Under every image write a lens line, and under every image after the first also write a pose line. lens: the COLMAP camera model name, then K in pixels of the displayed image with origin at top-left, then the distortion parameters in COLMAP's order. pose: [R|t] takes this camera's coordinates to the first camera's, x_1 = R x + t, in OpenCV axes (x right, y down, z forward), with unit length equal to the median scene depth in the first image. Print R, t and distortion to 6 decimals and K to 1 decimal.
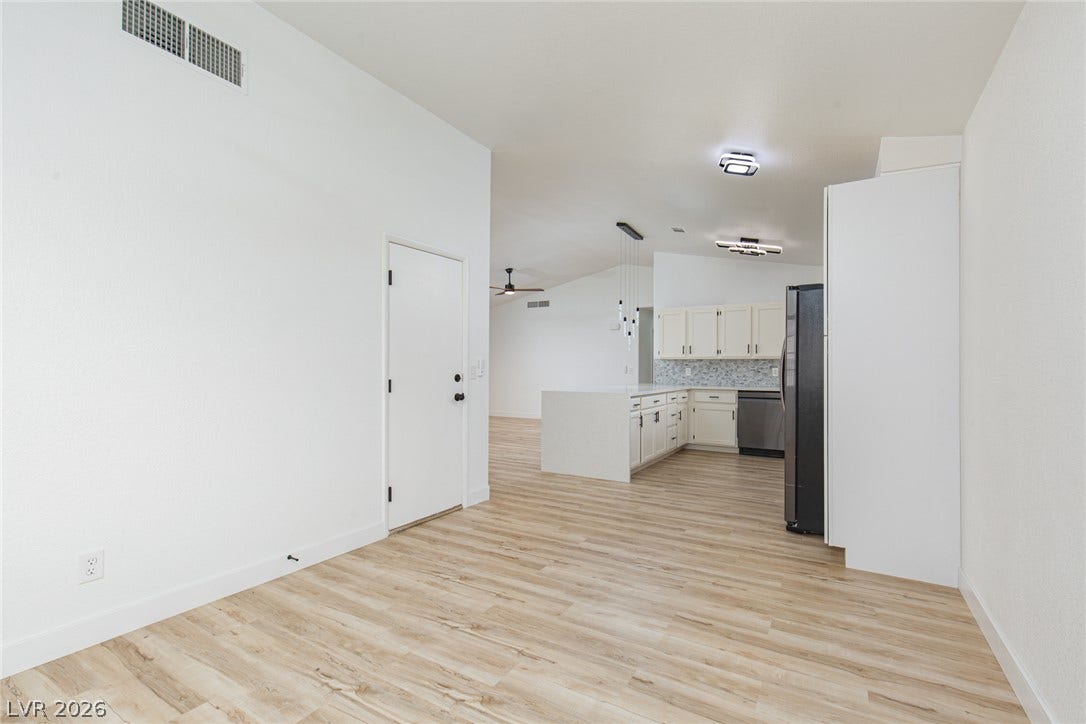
lens RADIAL K [[438.8, 0, 582.2], [0, 438.8, 364.0], [0, 0, 1]] dist [0.001847, 0.000057]
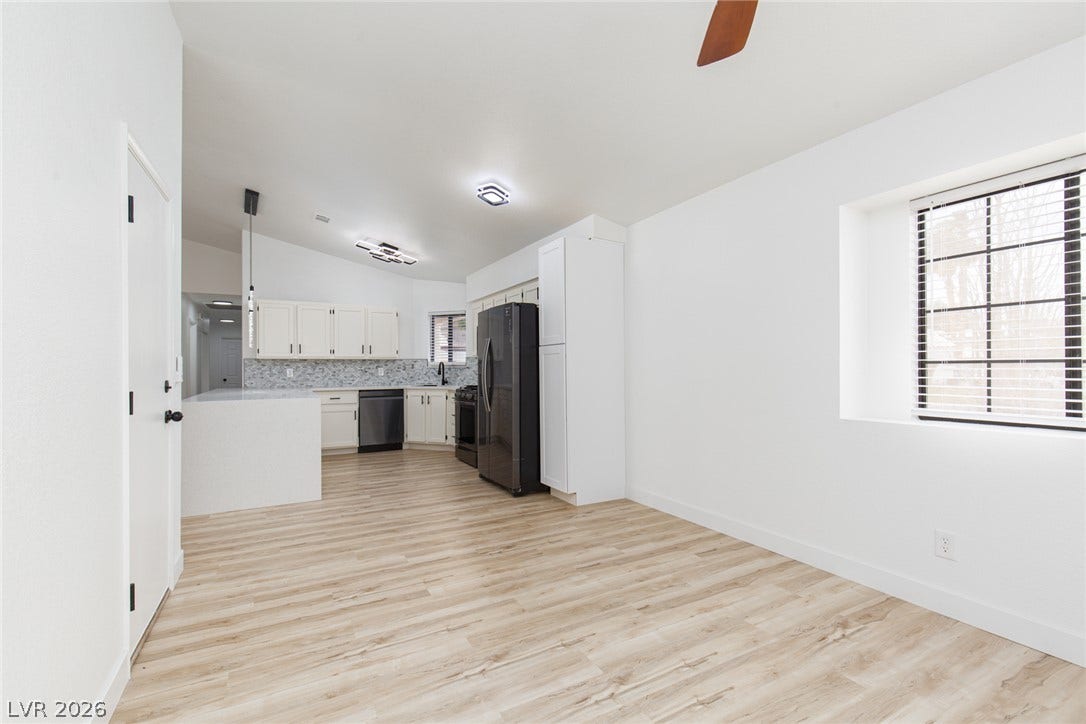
lens RADIAL K [[458.1, 0, 473.9], [0, 458.1, 364.3], [0, 0, 1]] dist [0.006649, 0.000114]
pose [[0.603053, -0.001952, 0.797698, -0.715888], [0.002288, 0.999997, 0.000718, 0.000418], [-0.797698, 0.001392, 0.603056, 0.334042]]
